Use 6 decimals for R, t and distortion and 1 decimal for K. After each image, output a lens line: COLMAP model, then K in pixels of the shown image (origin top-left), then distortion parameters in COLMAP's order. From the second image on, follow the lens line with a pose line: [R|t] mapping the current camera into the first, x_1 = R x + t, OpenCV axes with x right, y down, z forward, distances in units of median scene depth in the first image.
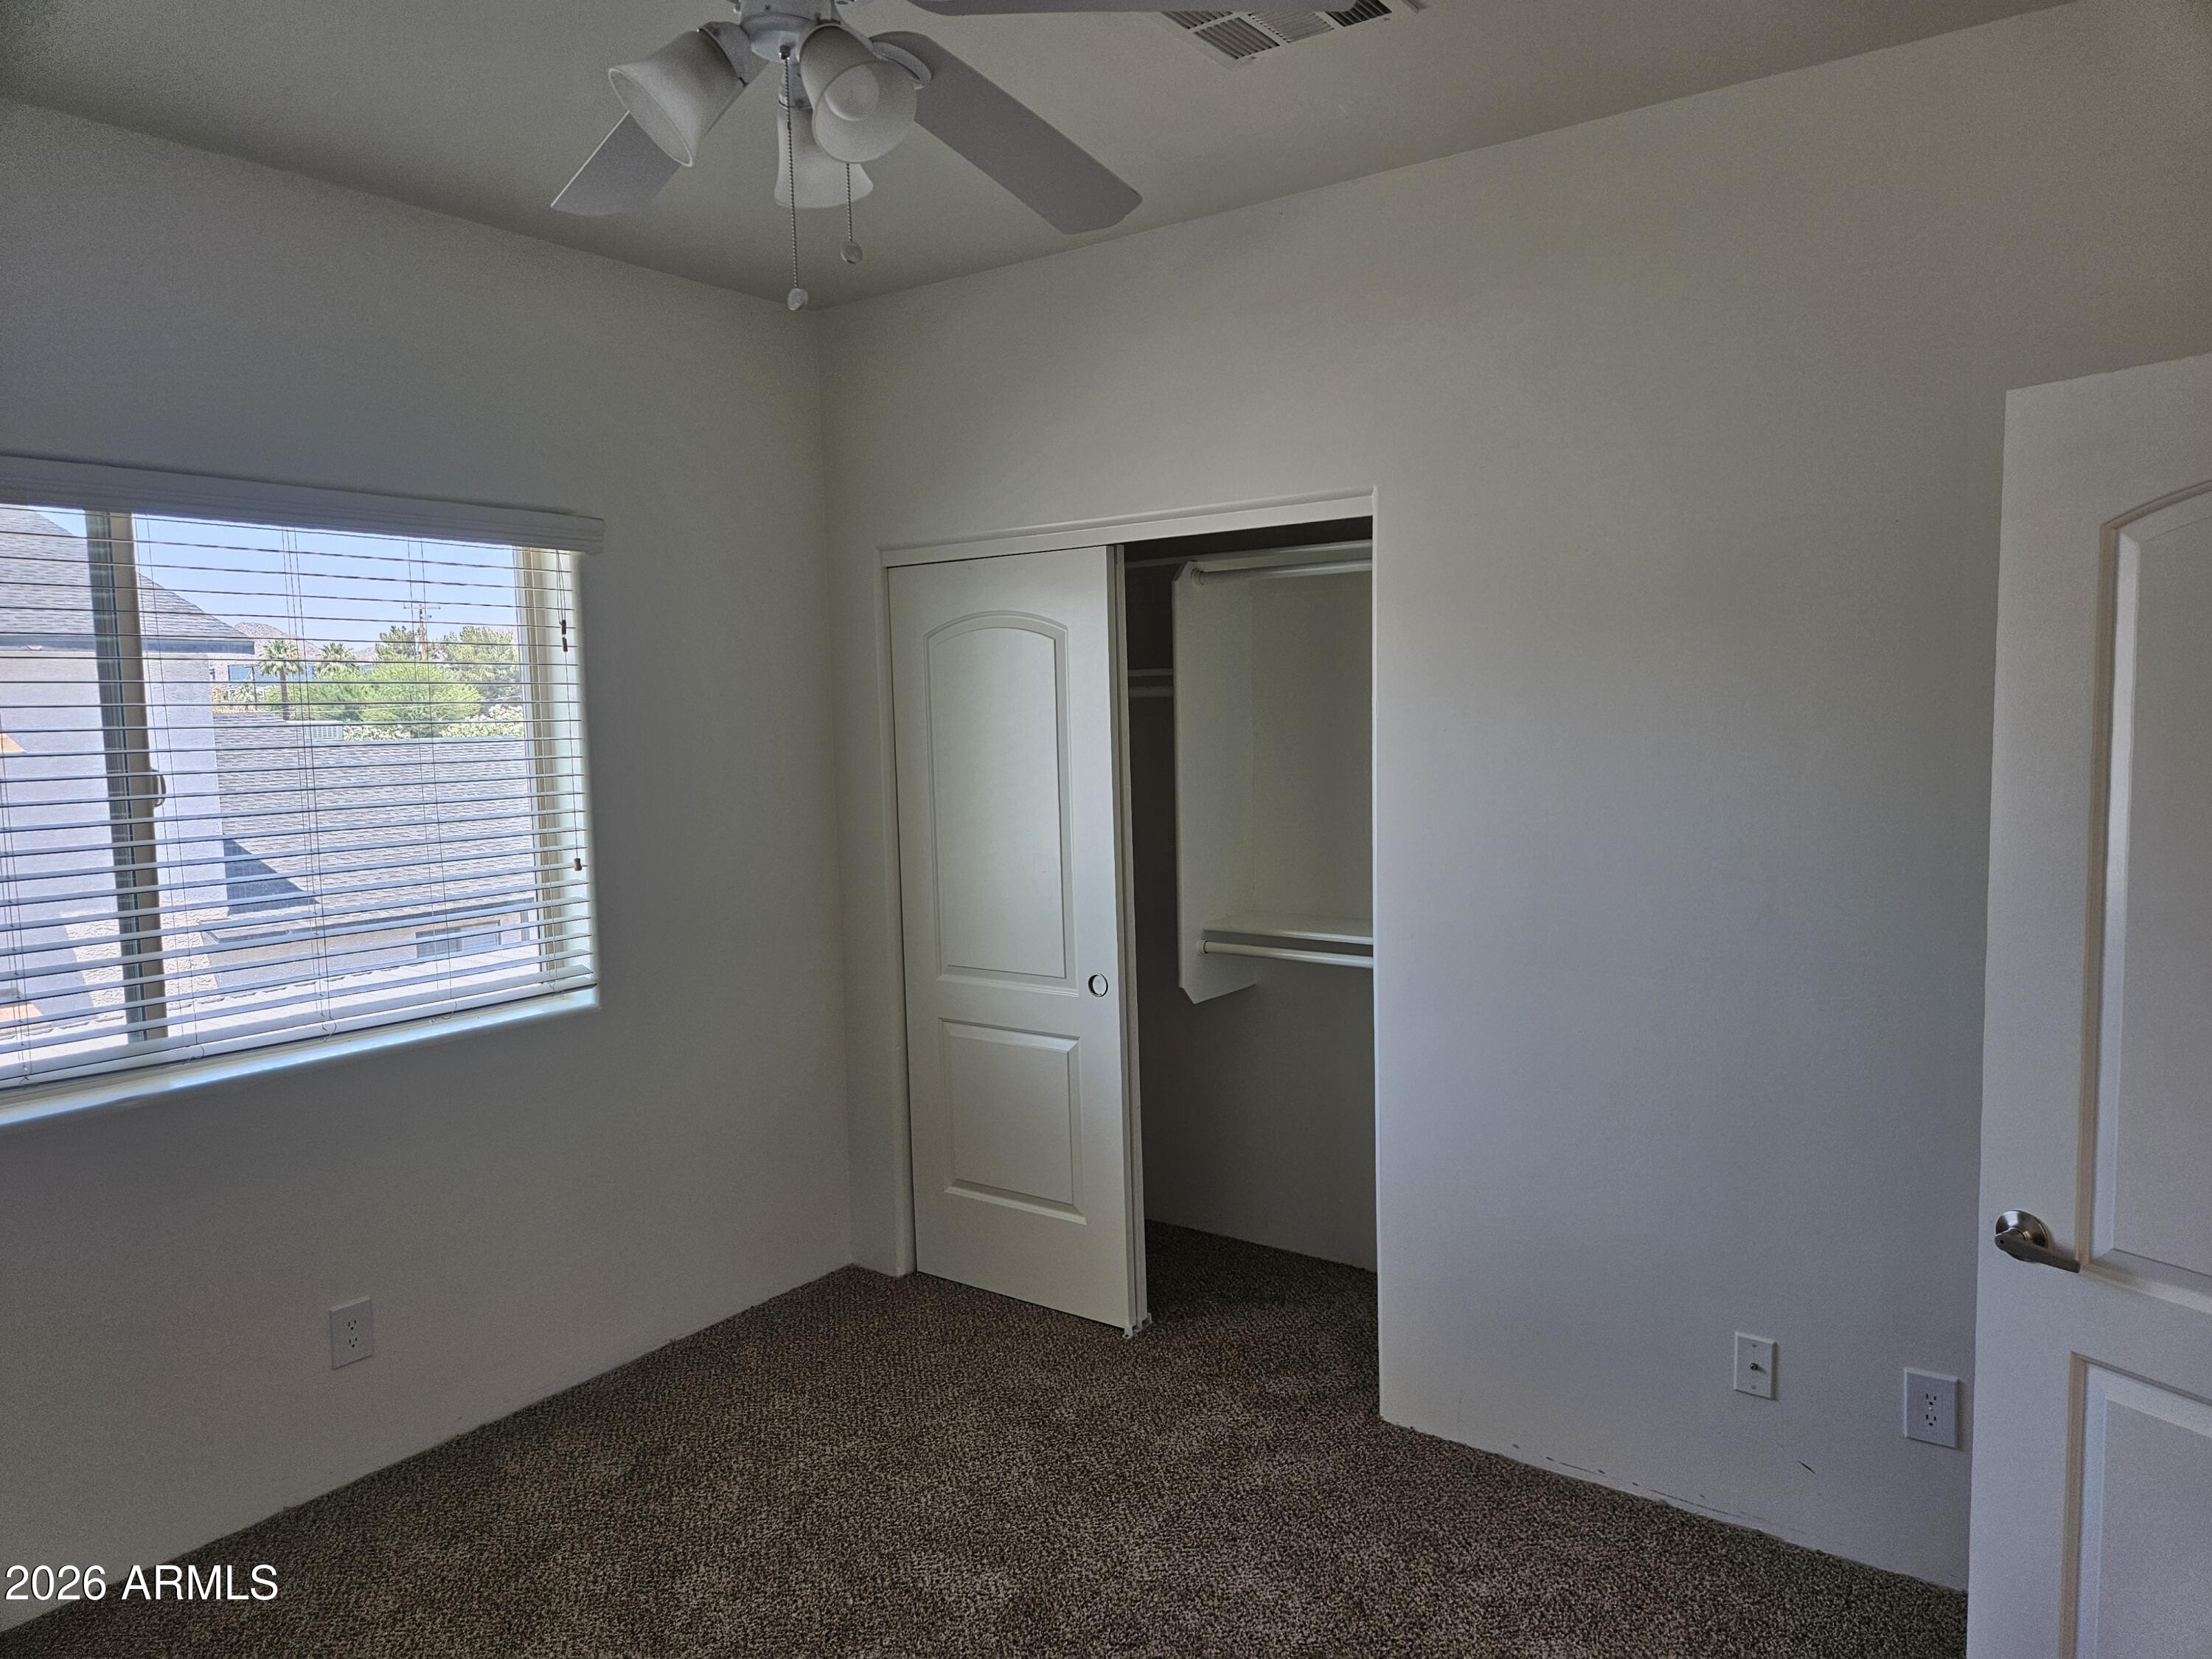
lens RADIAL K [[1496.7, 0, 1107.9], [0, 1496.7, 832.4], [0, 0, 1]] dist [0.076582, -0.057016]
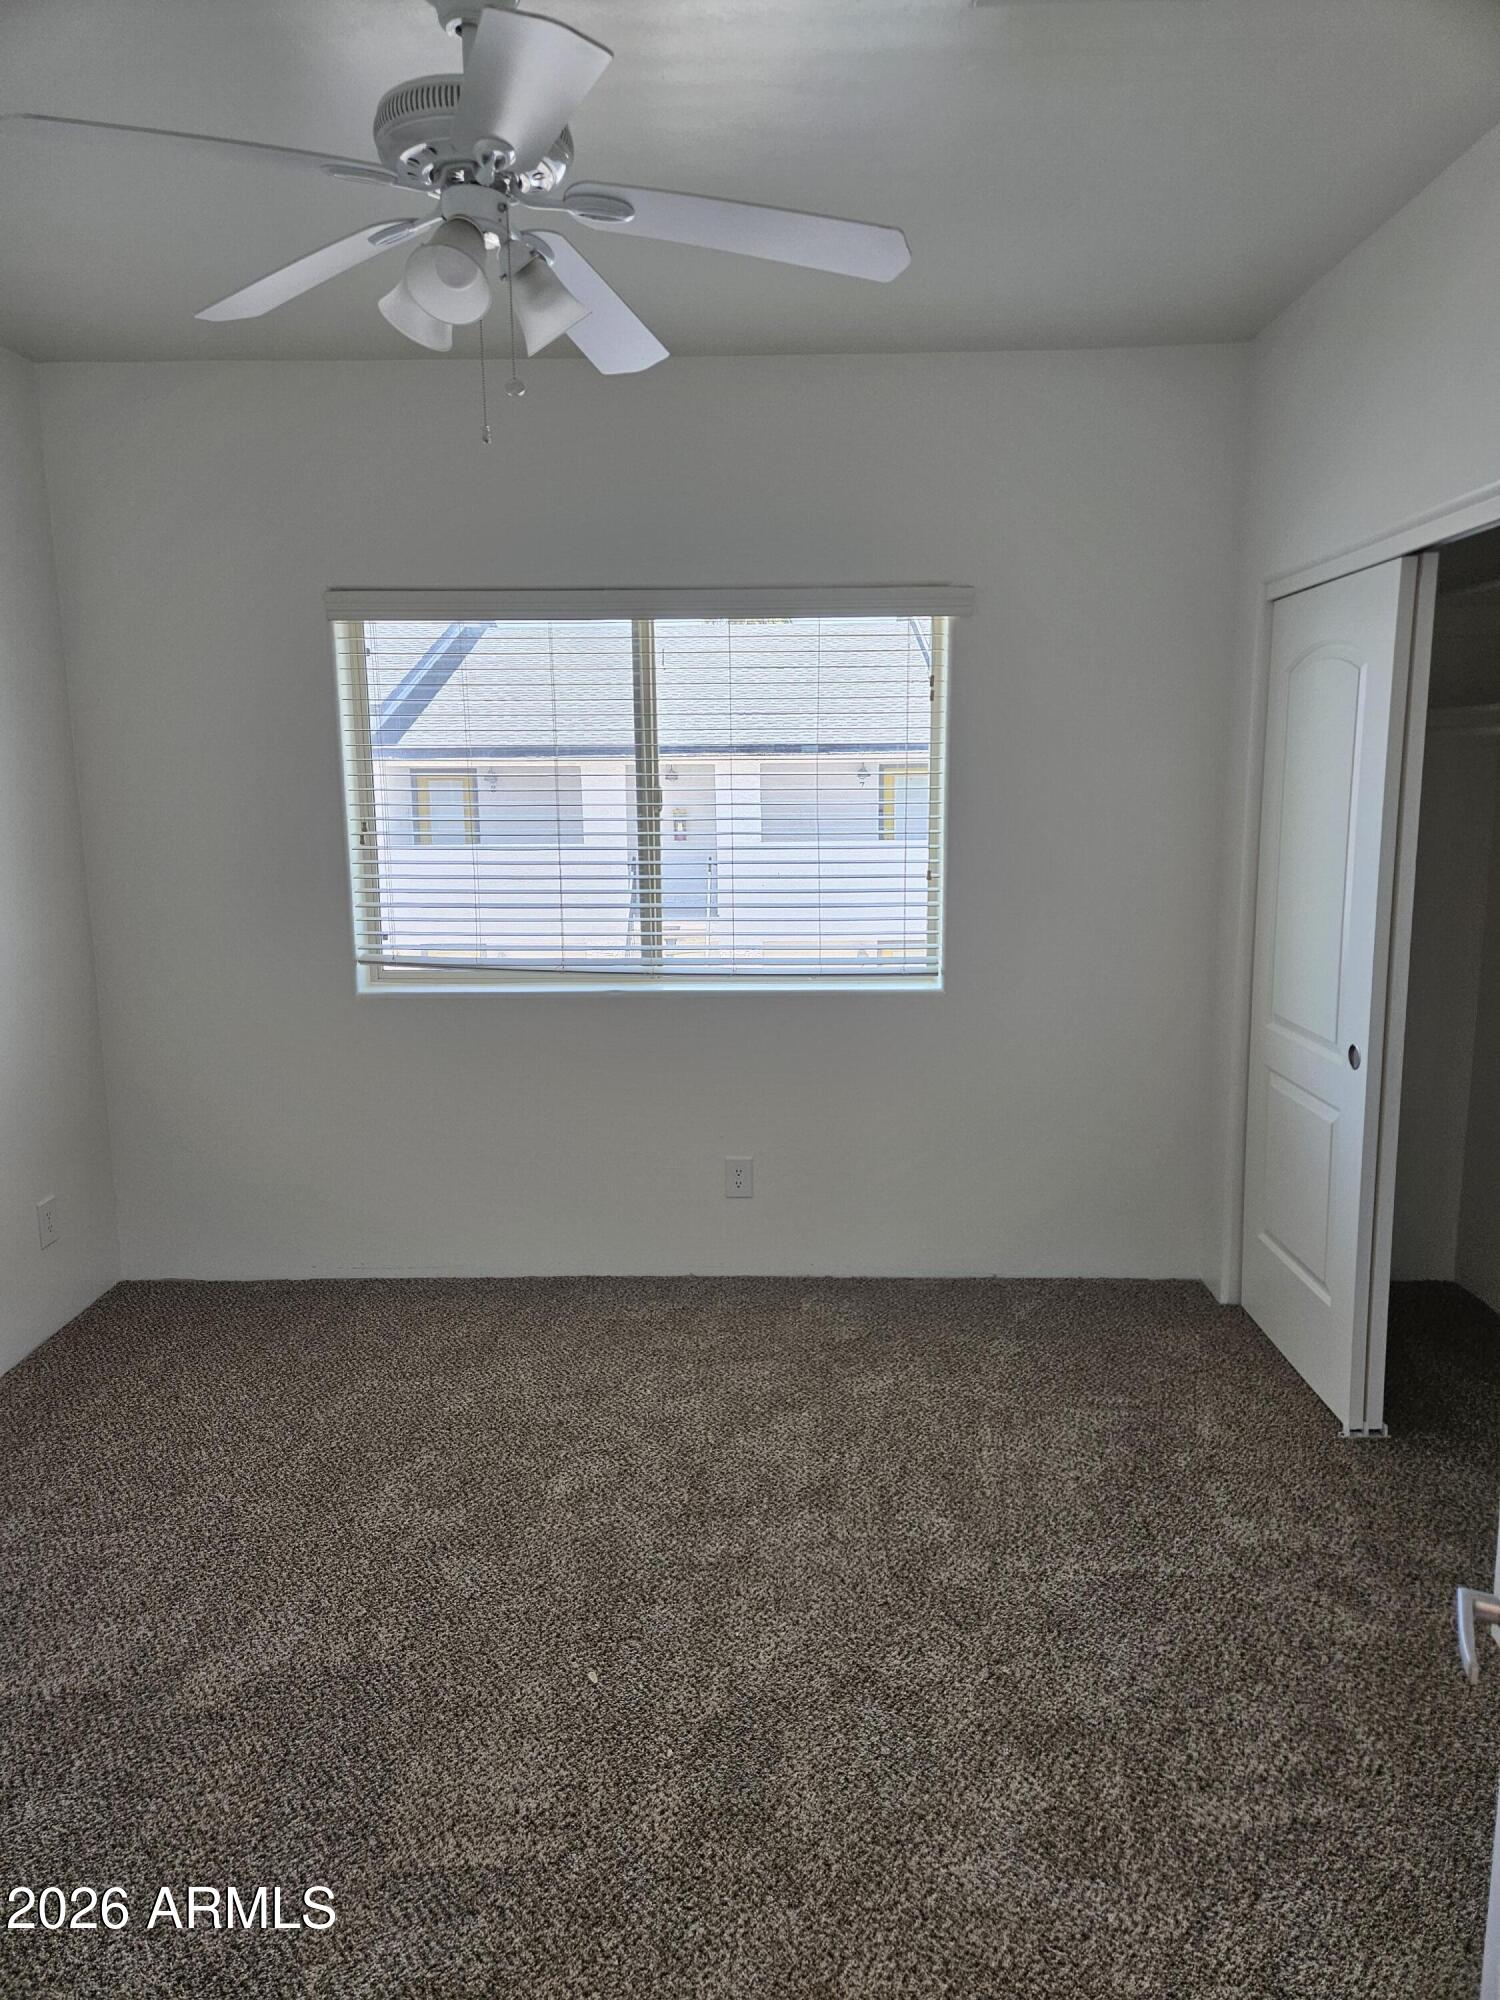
lens RADIAL K [[1353.2, 0, 750.9], [0, 1353.2, 987.4], [0, 0, 1]] dist [0.076582, -0.057016]
pose [[0.563455, 0.149298, -0.812544, 0.478105], [-0.073289, 0.988691, 0.130842, -0.022182], [0.822889, -0.014173, 0.568025, 0.238096]]
